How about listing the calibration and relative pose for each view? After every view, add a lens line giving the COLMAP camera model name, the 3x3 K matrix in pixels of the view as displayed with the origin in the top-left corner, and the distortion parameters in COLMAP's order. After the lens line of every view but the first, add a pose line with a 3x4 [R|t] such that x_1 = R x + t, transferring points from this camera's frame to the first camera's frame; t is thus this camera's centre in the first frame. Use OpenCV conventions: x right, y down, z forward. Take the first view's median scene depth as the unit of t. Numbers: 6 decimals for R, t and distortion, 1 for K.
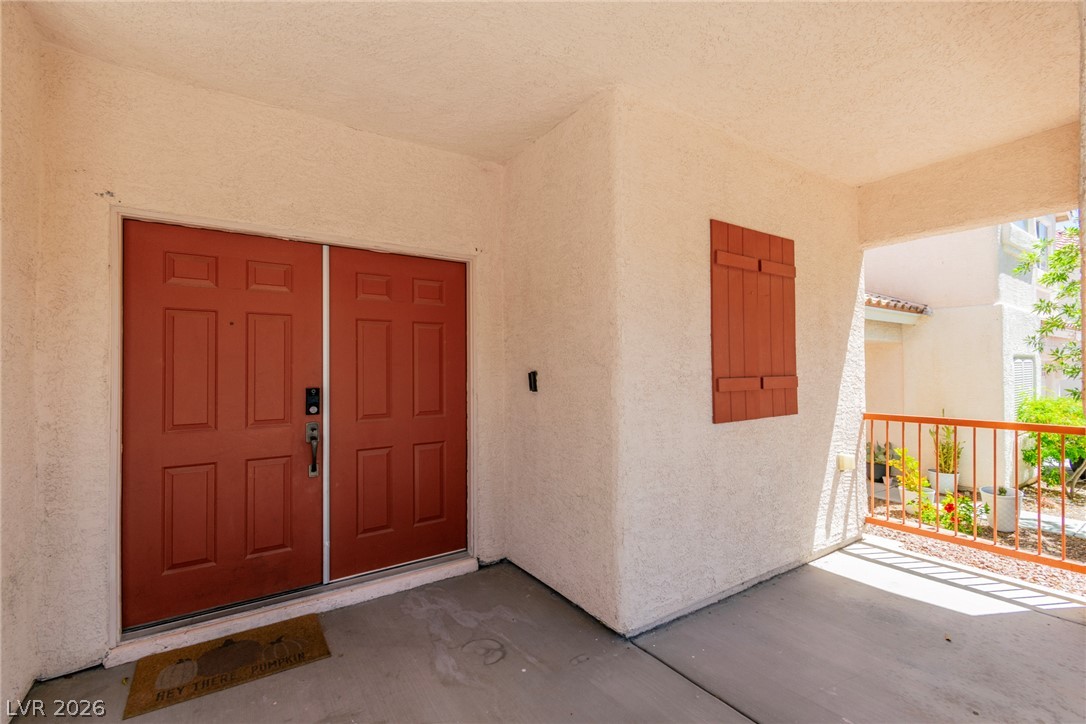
lens RADIAL K [[481.8, 0, 542.1], [0, 481.8, 362.8], [0, 0, 1]] dist [0.006498, -0.003311]
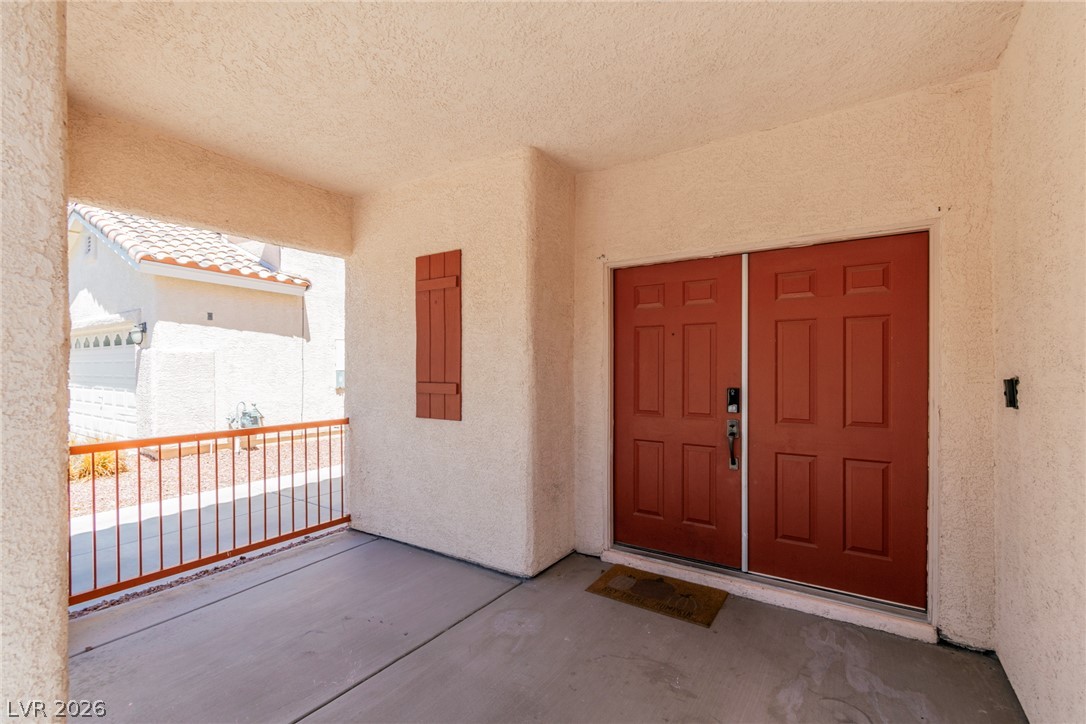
lens RADIAL K [[481.8, 0, 545.6], [0, 481.8, 371.7], [0, 0, 1]] dist [0.006498, -0.003311]
pose [[0.379774, 0.011925, -0.925003, 0.376776], [0.007475, 0.999845, 0.015959, -0.005429], [0.925049, -0.012975, 0.379626, 0.197753]]
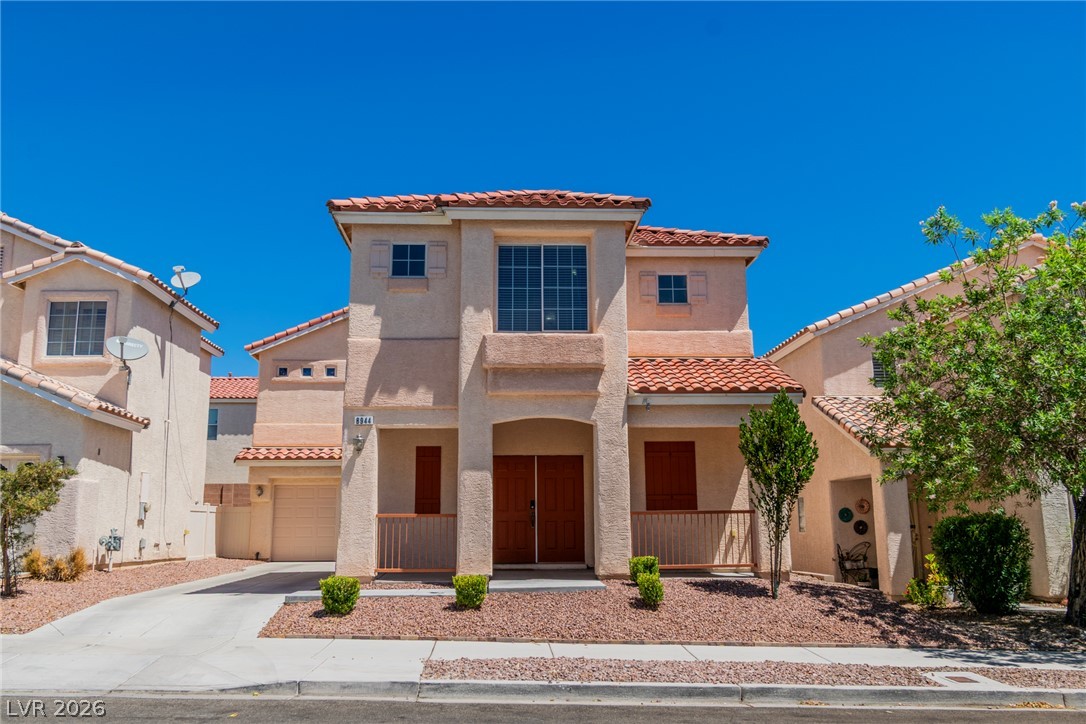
lens RADIAL K [[912.3, 0, 556.2], [0, 912.3, 341.9], [0, 0, 1]] dist [0.005602, -0.008523]
pose [[0.858591, -0.103352, -0.502135, 2.890748], [0.008776, 0.982288, -0.187173, 0.156683], [0.512586, 0.156298, 0.844290, -4.320192]]
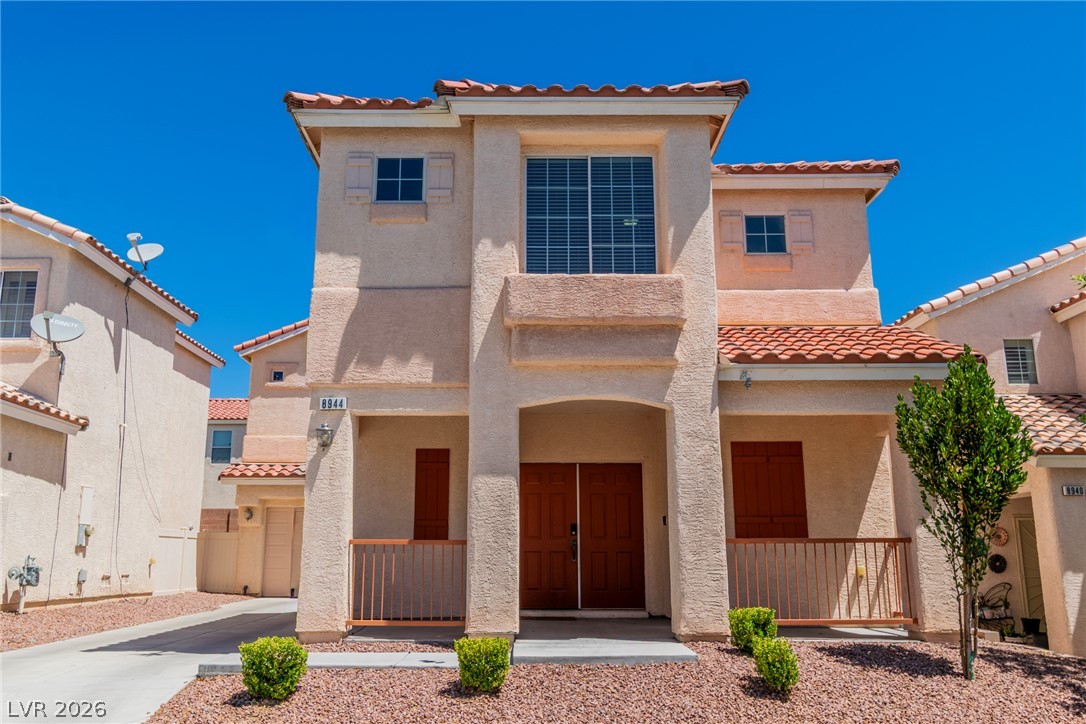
lens RADIAL K [[875.6, 0, 531.9], [0, 875.6, 364.2], [0, 0, 1]] dist [0.004535, -0.008208]
pose [[0.828199, -0.115458, -0.548412, 1.858131], [0.000774, 0.978783, -0.204896, 0.169473], [0.560433, 0.169271, 0.810717, -2.817556]]
